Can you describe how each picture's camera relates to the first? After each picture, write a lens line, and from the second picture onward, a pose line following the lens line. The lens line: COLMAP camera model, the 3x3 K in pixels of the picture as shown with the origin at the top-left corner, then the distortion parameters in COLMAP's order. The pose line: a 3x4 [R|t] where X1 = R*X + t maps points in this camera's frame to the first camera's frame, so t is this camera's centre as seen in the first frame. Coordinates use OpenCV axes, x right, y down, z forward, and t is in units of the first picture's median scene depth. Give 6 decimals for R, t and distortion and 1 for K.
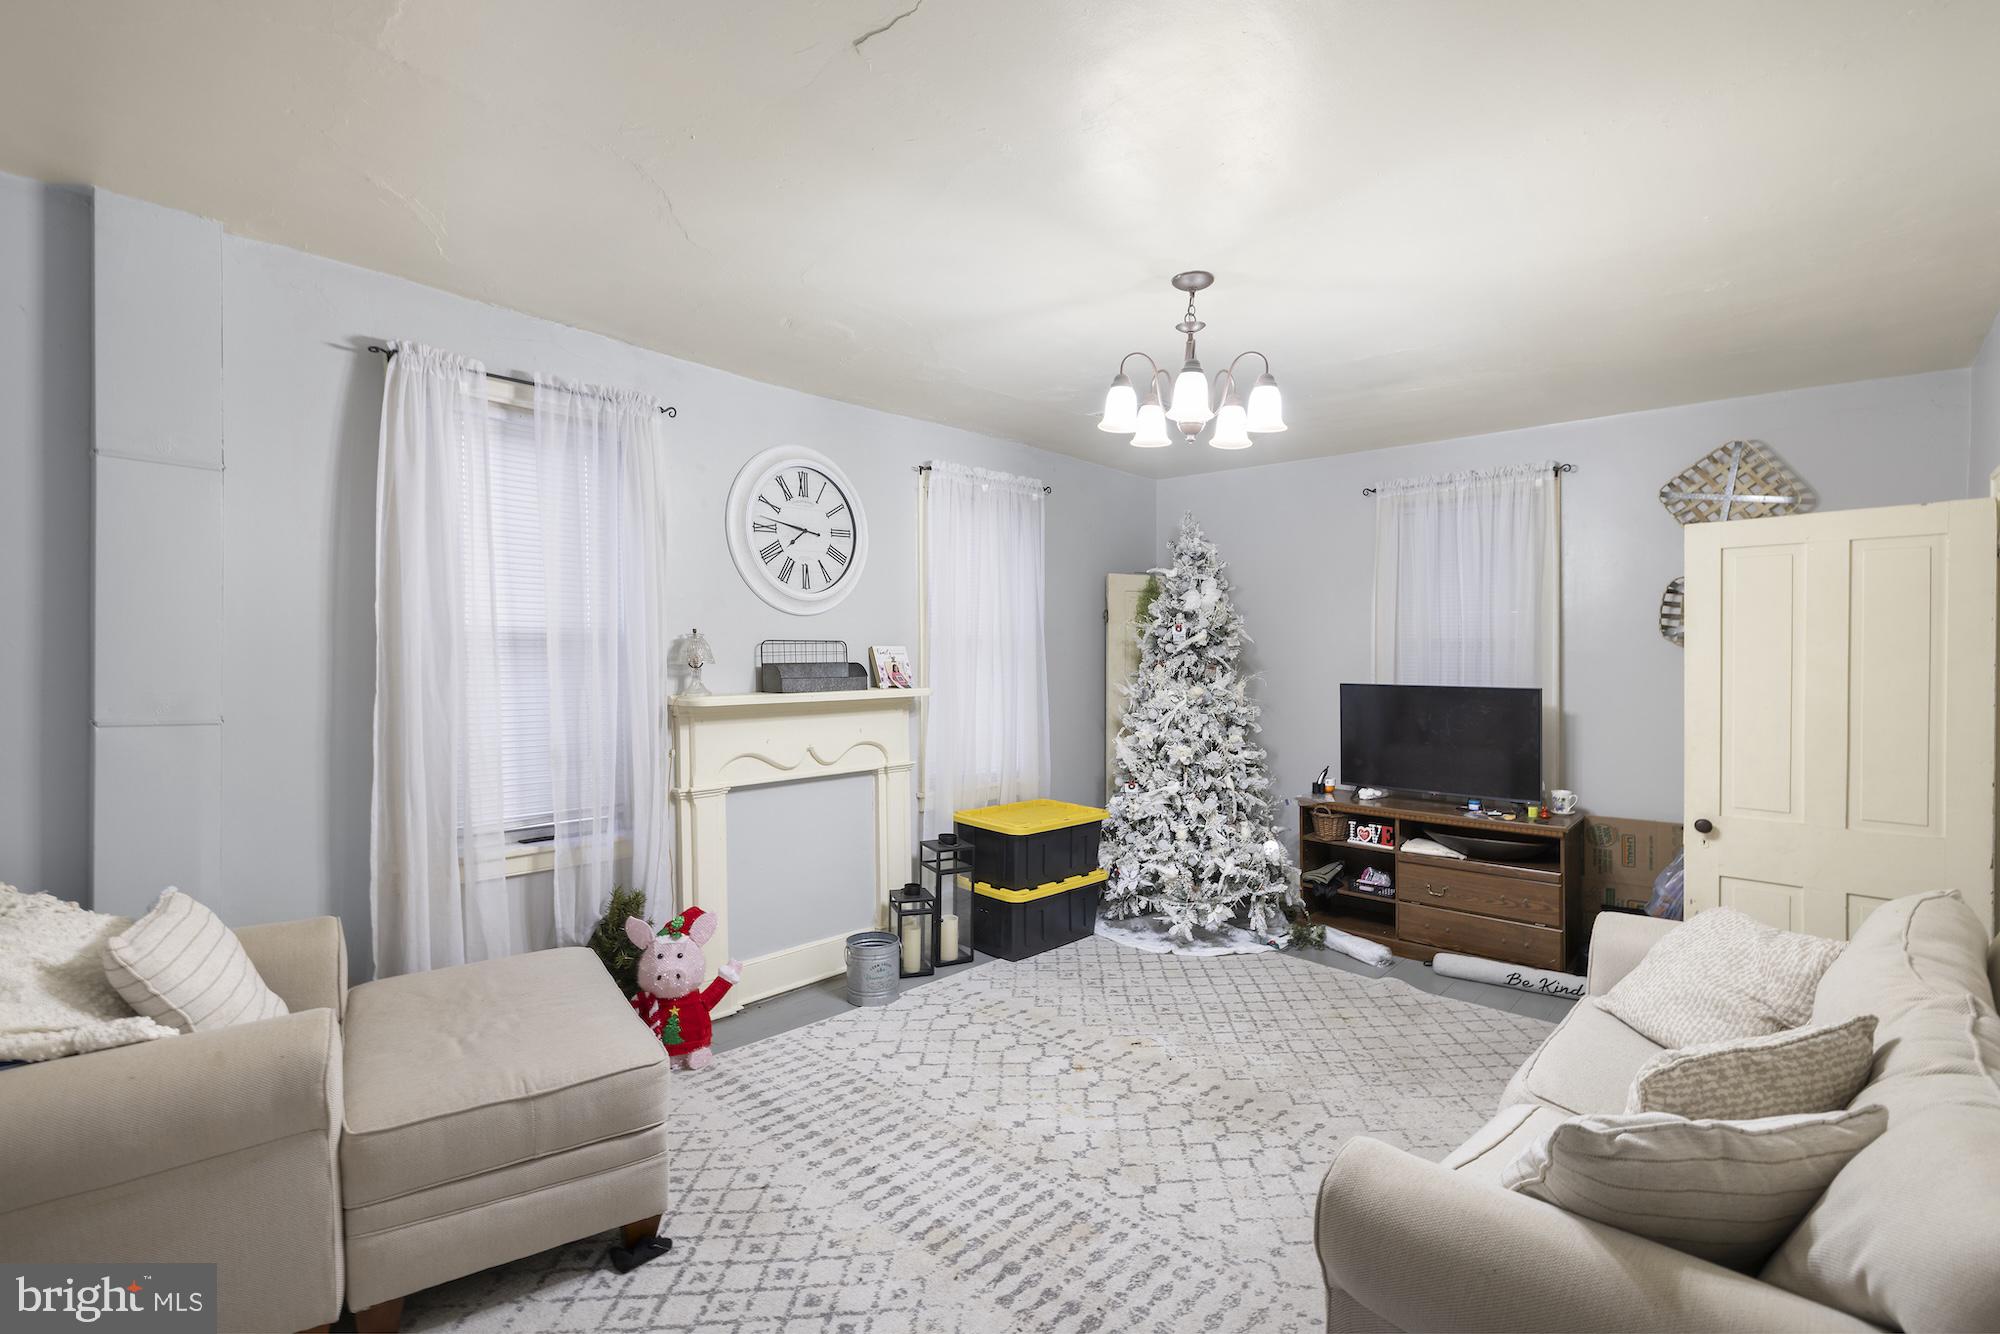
lens RADIAL K [[904.9, 0, 992.6], [0, 904.9, 662.4], [0, 0, 1]] dist [0.001993, 0.000242]
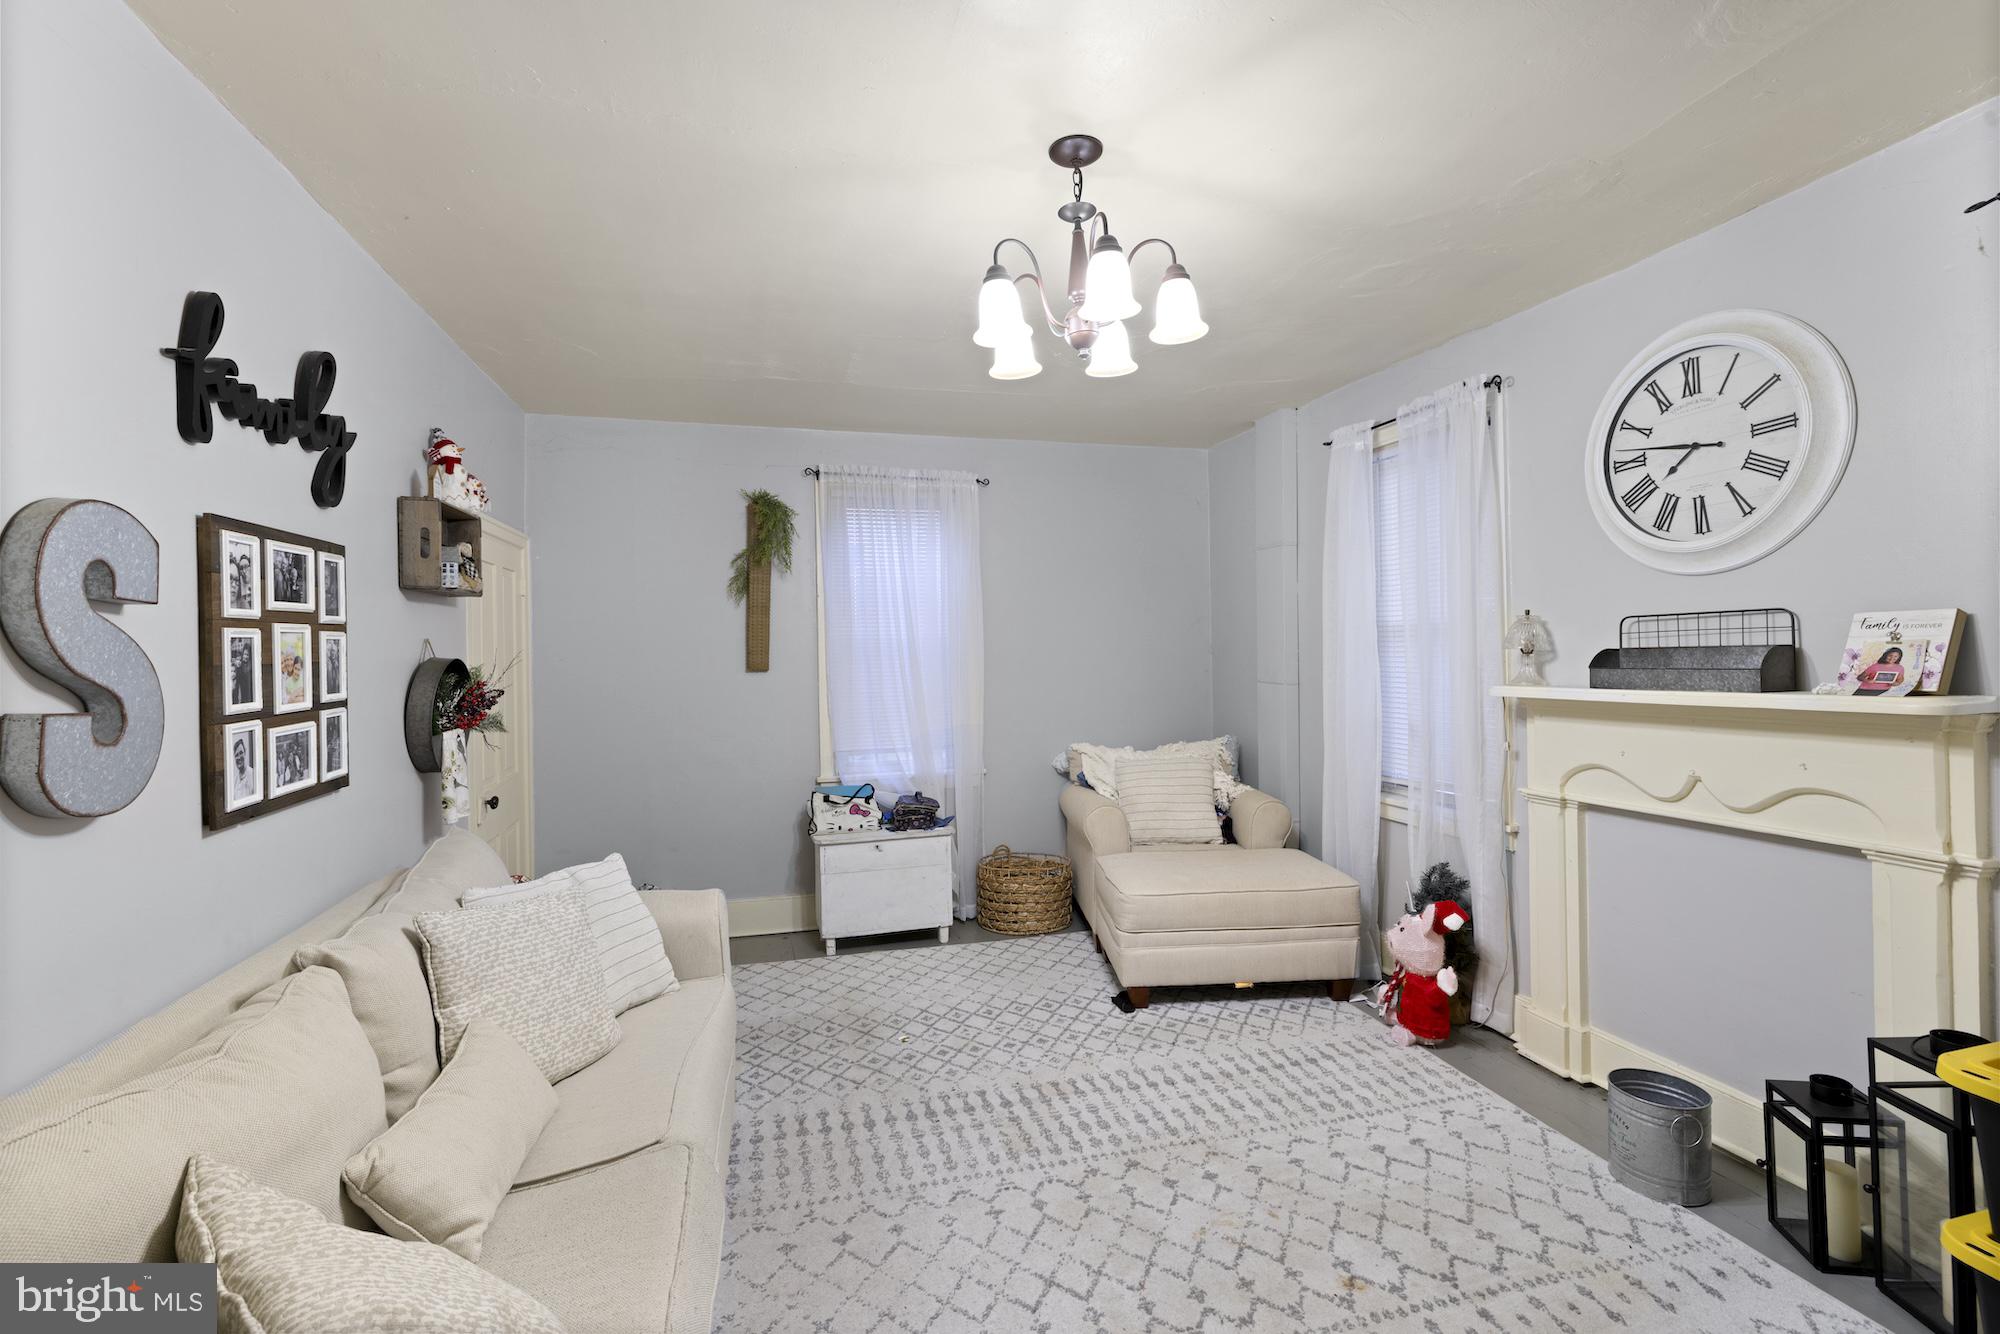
lens RADIAL K [[904.9, 0, 994.2], [0, 904.9, 662.2], [0, 0, 1]] dist [0.001993, 0.000242]
pose [[-0.538894, 0.005410, -0.842356, 0.820523], [0.003156, 0.999985, 0.004404, 0.009497], [0.842368, -0.000285, -0.538903, 1.216036]]
